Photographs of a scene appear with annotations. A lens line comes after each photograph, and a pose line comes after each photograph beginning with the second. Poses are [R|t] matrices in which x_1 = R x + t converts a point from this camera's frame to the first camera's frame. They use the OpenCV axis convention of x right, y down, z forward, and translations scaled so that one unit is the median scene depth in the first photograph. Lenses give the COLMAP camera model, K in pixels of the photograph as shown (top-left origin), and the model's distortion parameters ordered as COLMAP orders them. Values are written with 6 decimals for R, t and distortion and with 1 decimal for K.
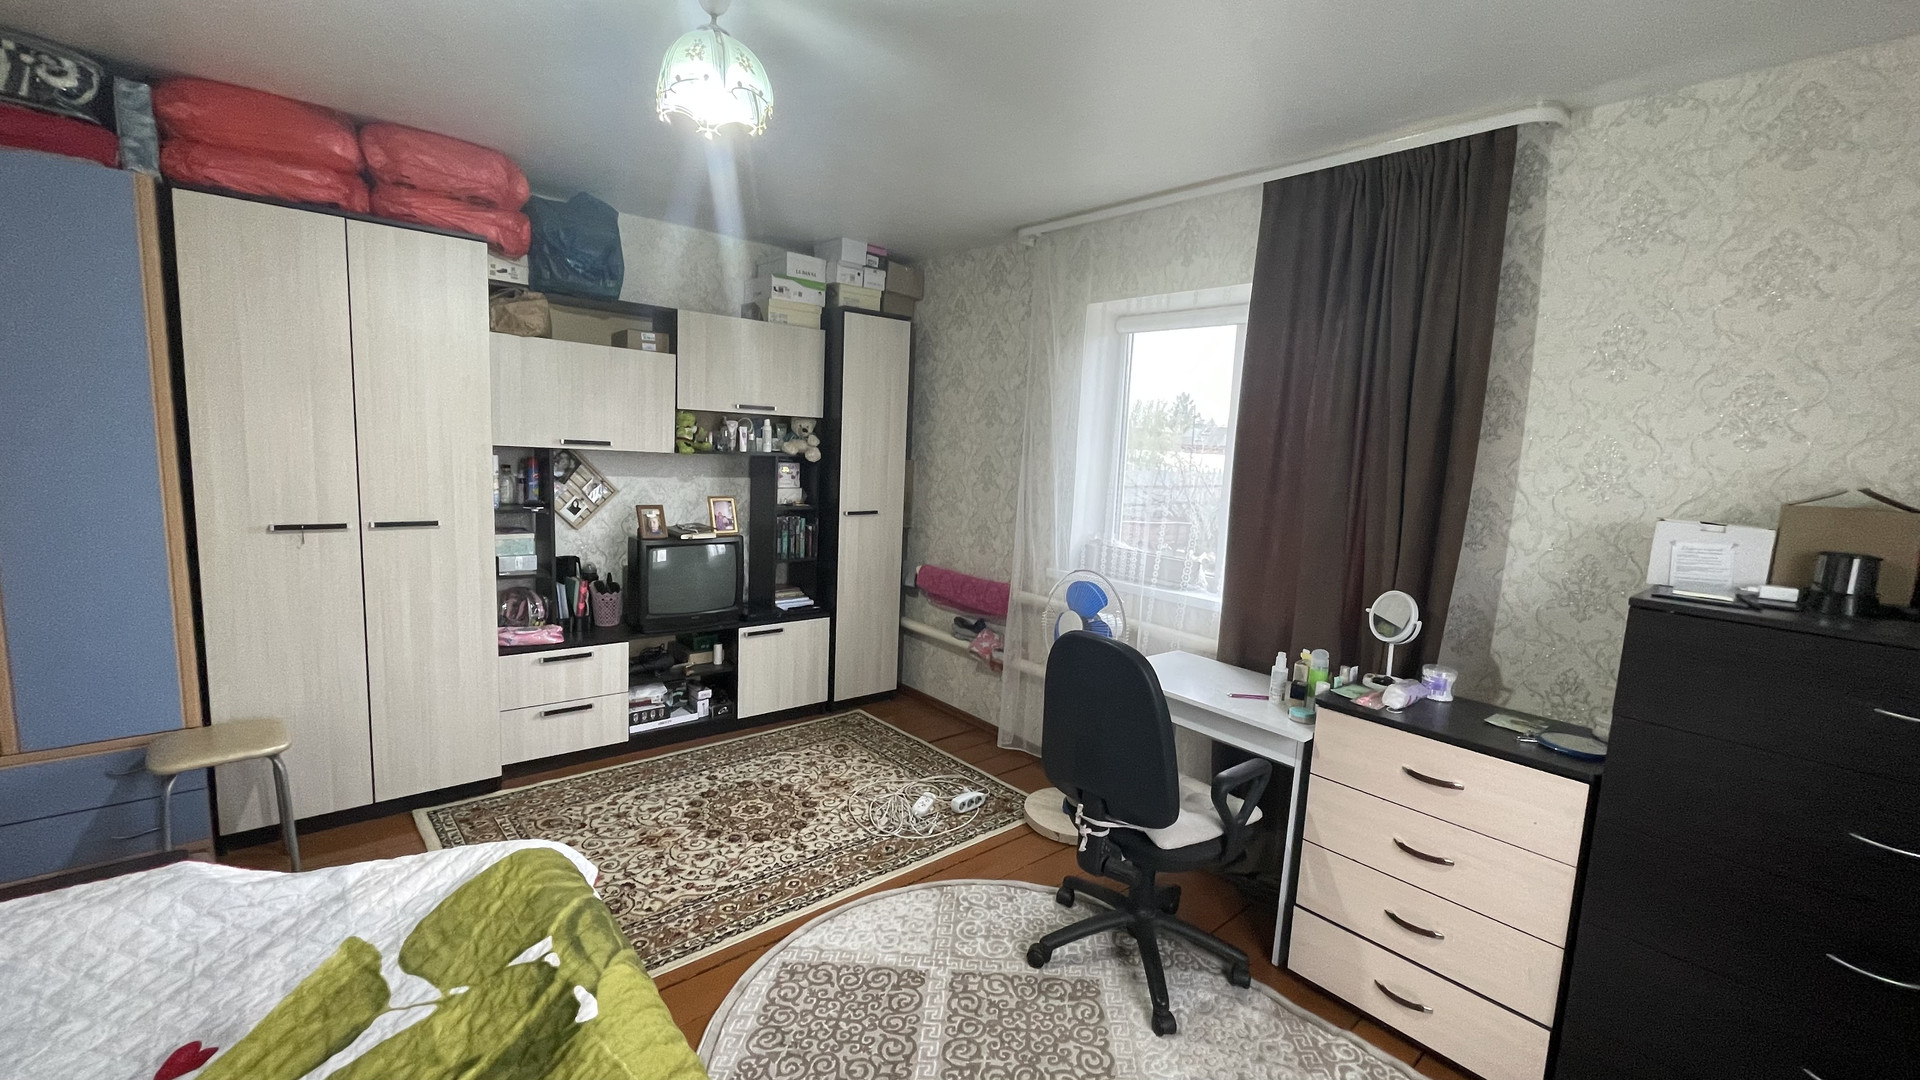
lens RADIAL K [[772.7, 0, 964.4], [0, 772.7, 537.4], [0, 0, 1]] dist [-0.002057, -0.000667]
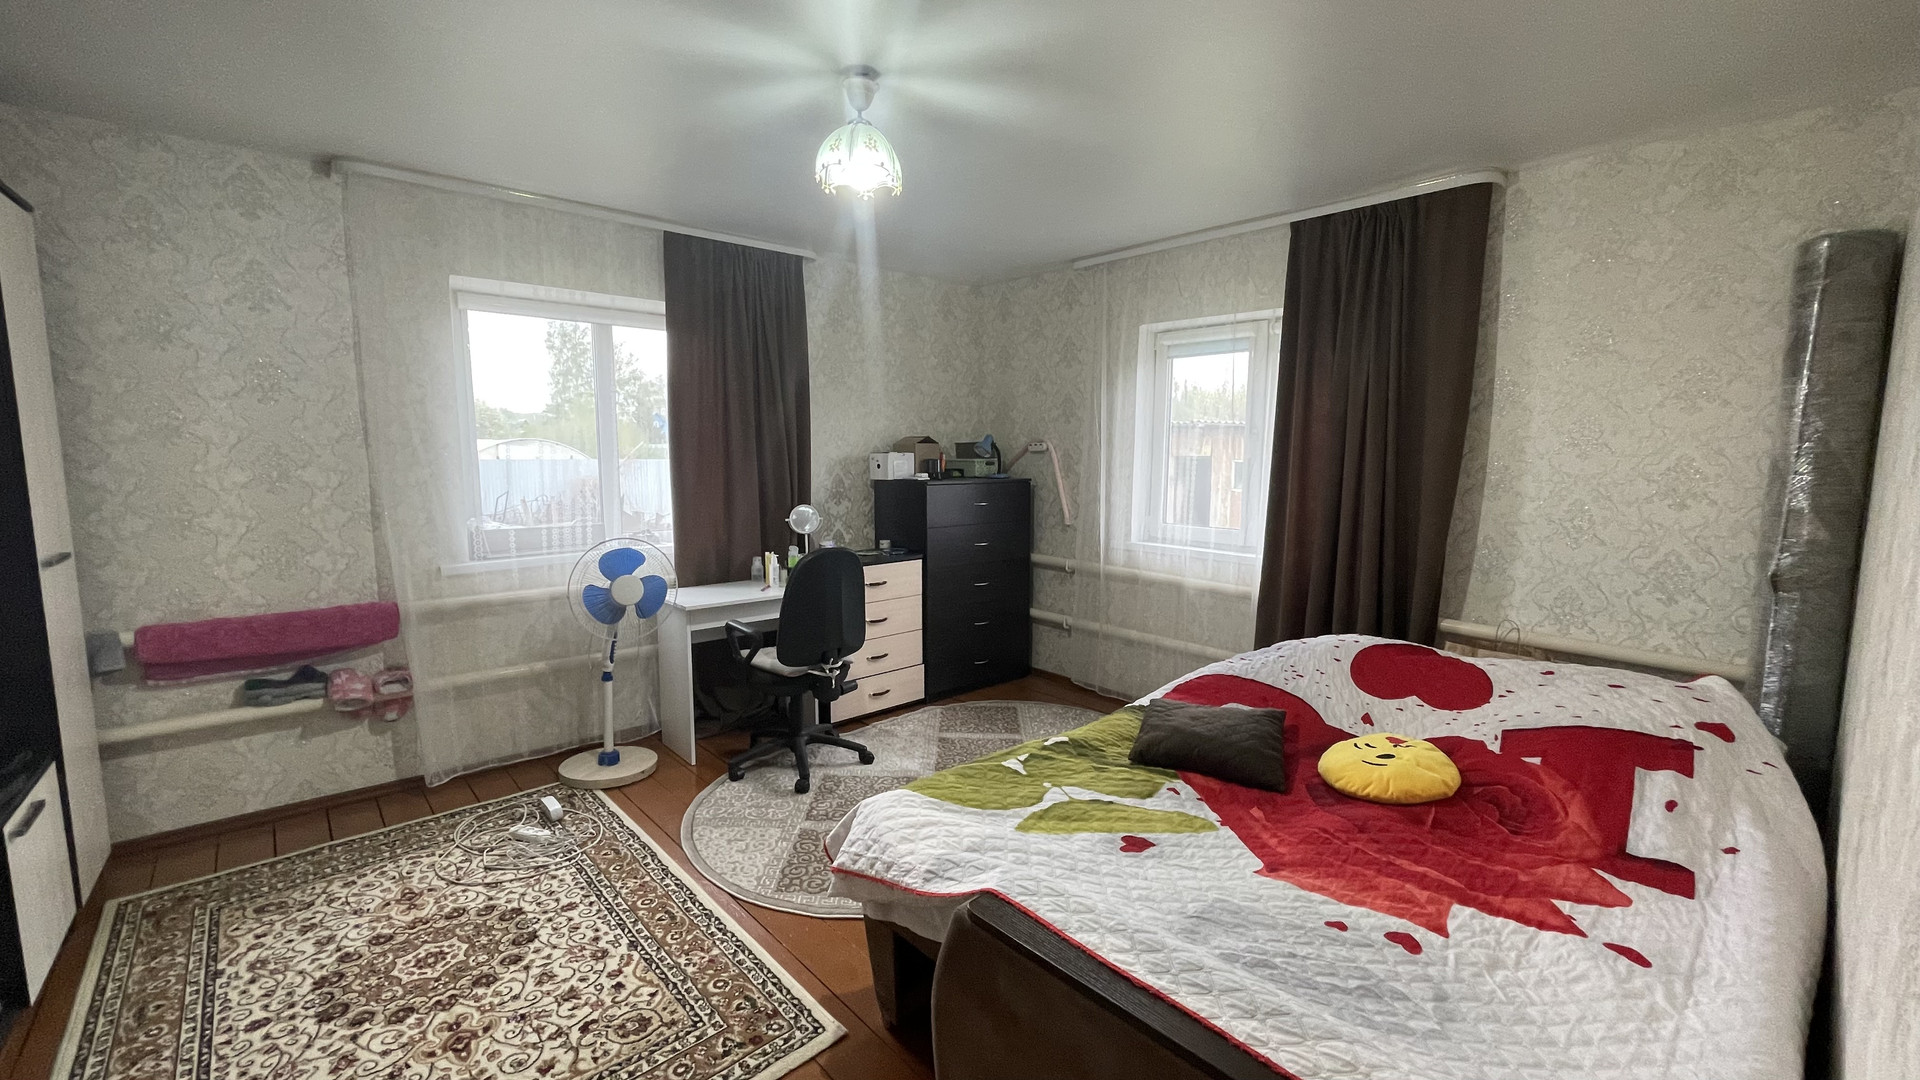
lens RADIAL K [[772.7, 0, 964.9], [0, 772.7, 540.4], [0, 0, 1]] dist [-0.002057, -0.000667]
pose [[-0.016478, -0.172344, 0.984899, -0.978079], [0.115721, 0.978085, 0.173087, -0.092964], [-0.993145, 0.116826, 0.003827, 0.505120]]
